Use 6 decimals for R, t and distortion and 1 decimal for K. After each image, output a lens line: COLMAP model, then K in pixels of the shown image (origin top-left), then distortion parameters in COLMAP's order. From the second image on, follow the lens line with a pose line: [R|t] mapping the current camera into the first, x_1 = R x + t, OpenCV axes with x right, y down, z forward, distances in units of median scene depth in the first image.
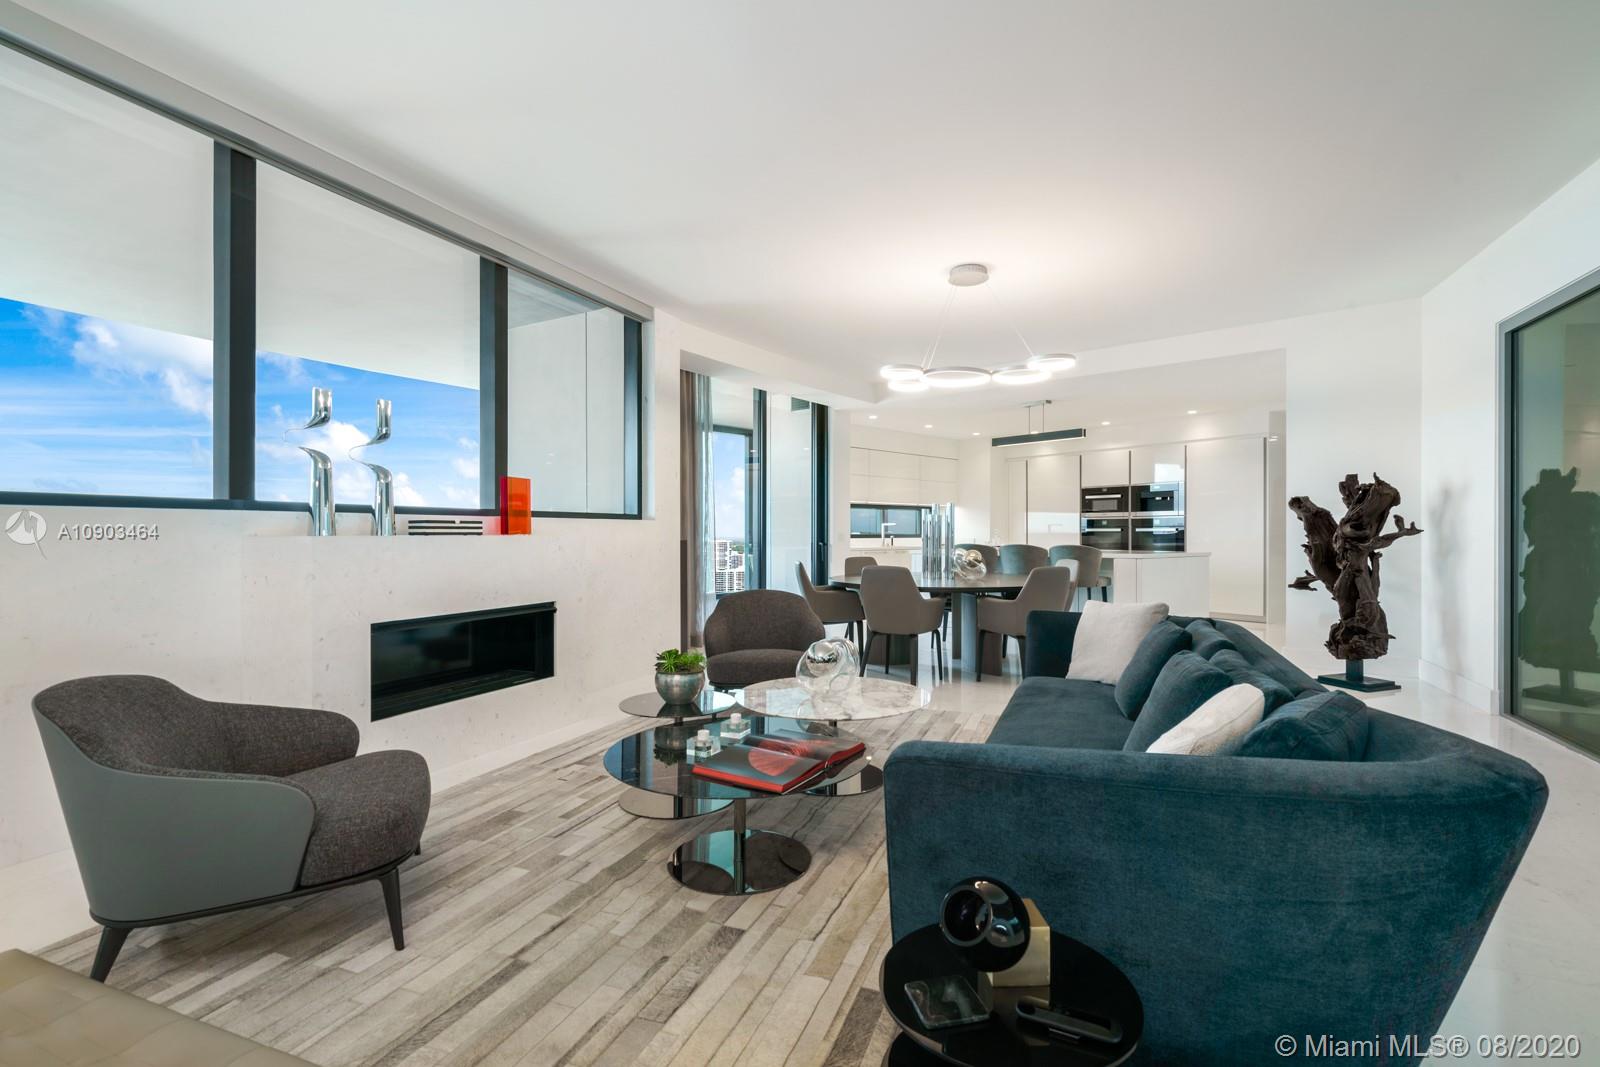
lens RADIAL K [[726.3, 0, 793.0], [0, 726.3, 537.8], [0, 0, 1]] dist [-0.002525, 0.000289]
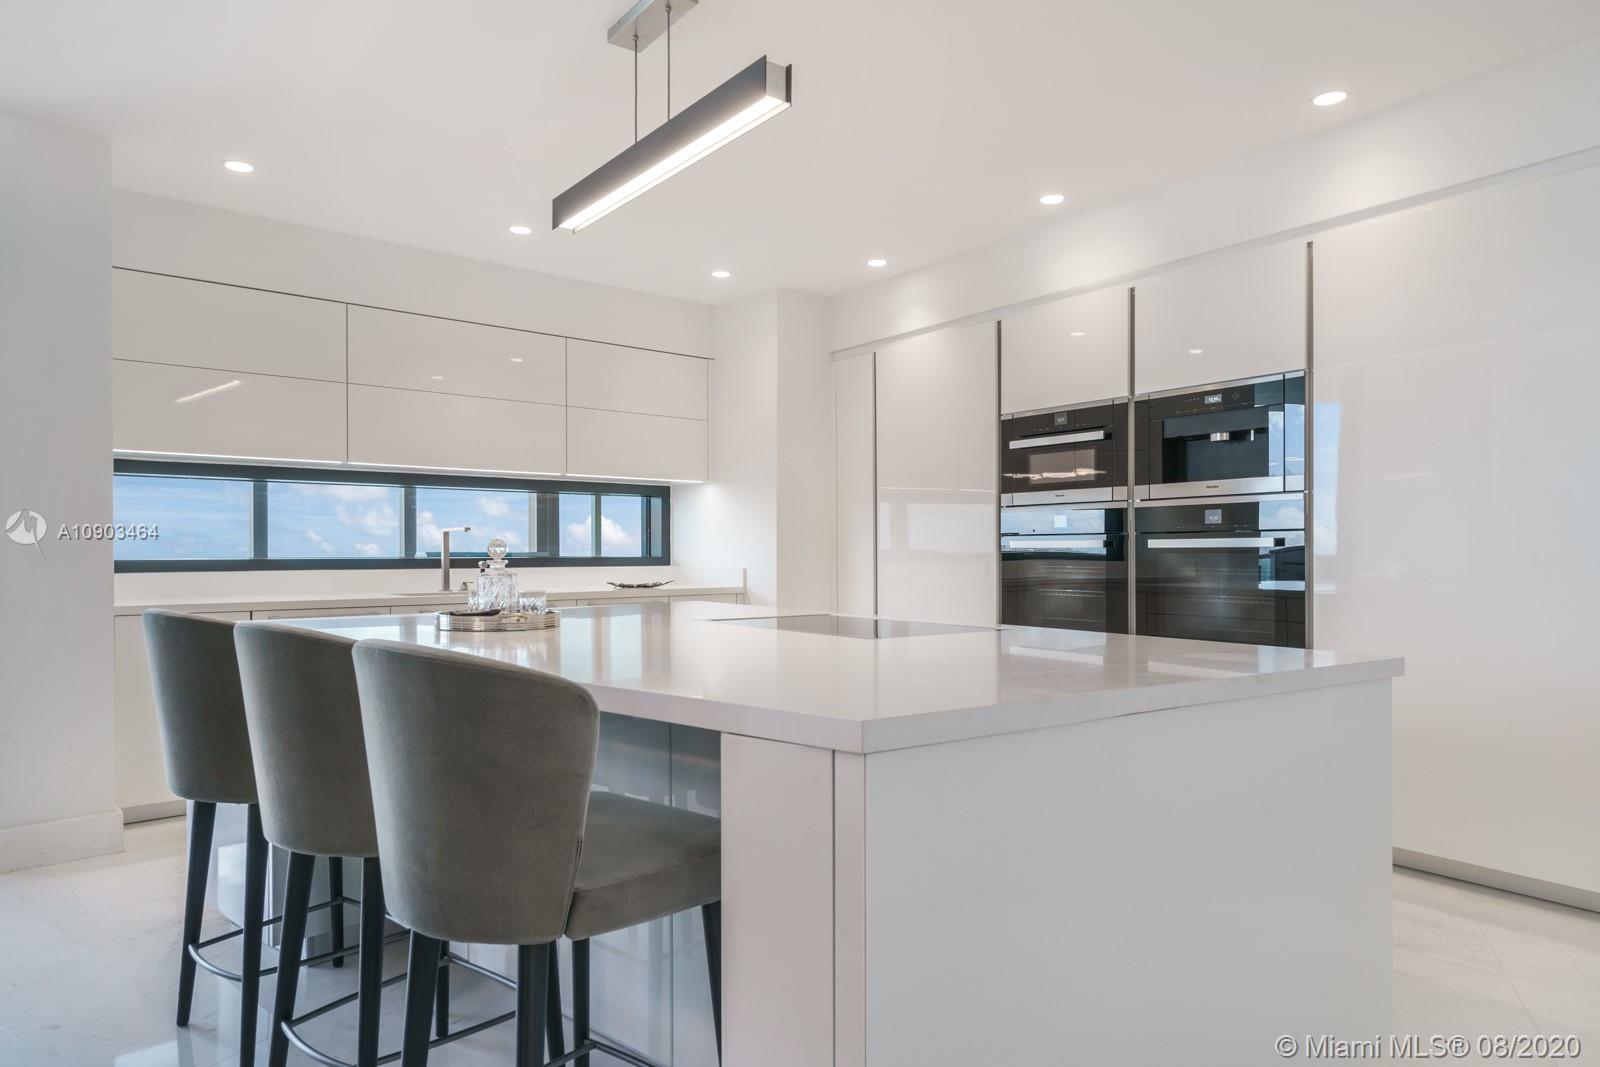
lens RADIAL K [[976.7, 0, 801.2], [0, 976.7, 555.2], [0, 0, 1]] dist [0.001530, -0.000132]
pose [[0.999943, -0.004787, -0.009567, 0.327771], [0.004824, 0.999981, 0.003838, -0.008526], [0.009549, -0.003884, 0.999947, 0.584589]]
